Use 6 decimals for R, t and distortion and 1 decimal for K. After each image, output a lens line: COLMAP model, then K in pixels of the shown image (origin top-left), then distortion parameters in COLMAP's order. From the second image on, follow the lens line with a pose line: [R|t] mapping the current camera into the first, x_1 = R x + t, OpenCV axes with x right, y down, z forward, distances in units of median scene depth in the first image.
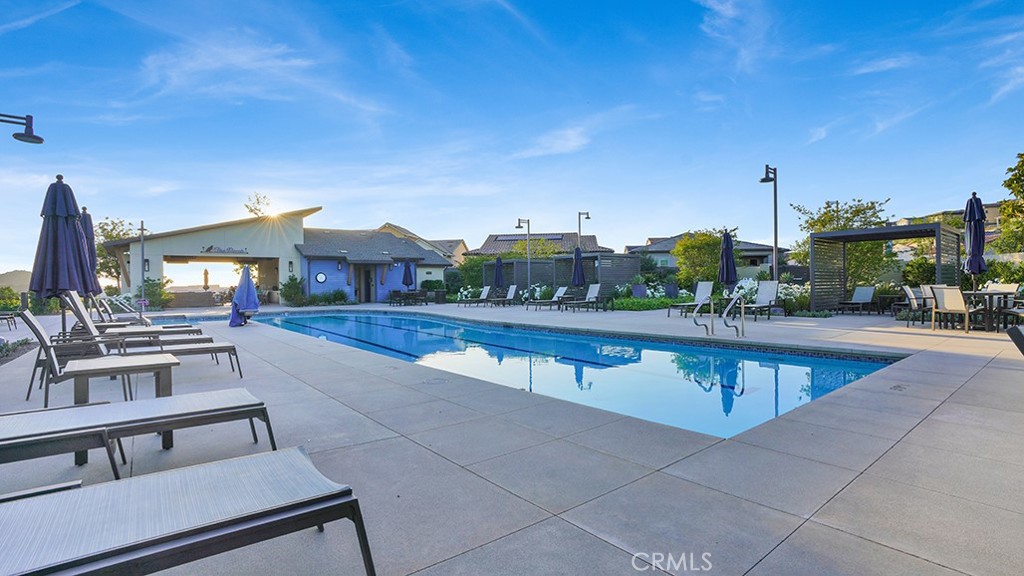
lens RADIAL K [[504.6, 0, 511.0], [0, 504.6, 292.4], [0, 0, 1]] dist [0.000898, 0.000213]
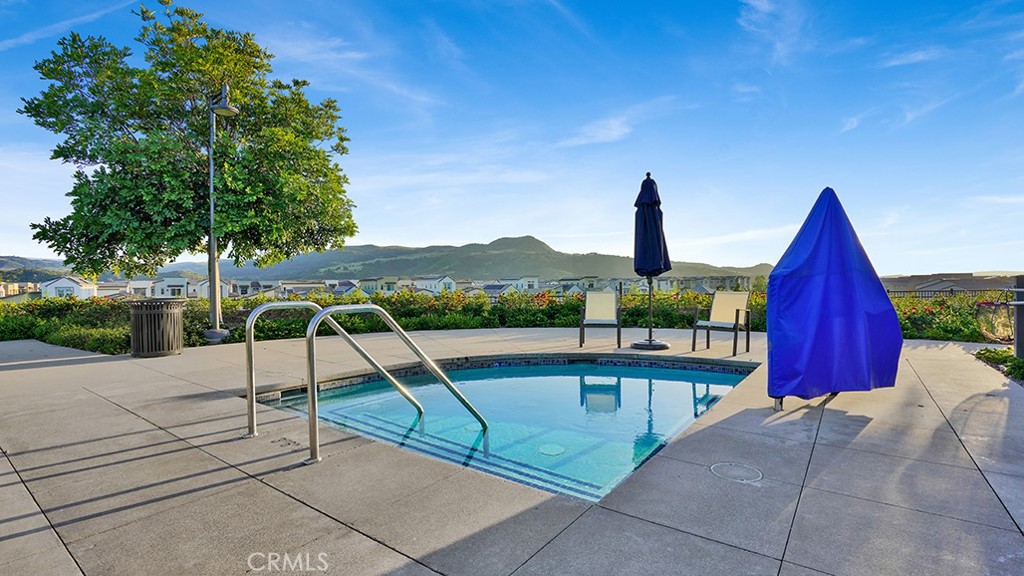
lens RADIAL K [[485.5, 0, 486.0], [0, 485.5, 276.2], [0, 0, 1]] dist [0.001624, -0.000072]
pose [[1.000000, 0.000442, -0.000505, -0.145824], [-0.000440, 0.999994, 0.003498, -0.000379], [0.000507, -0.003498, 0.999994, -0.009470]]
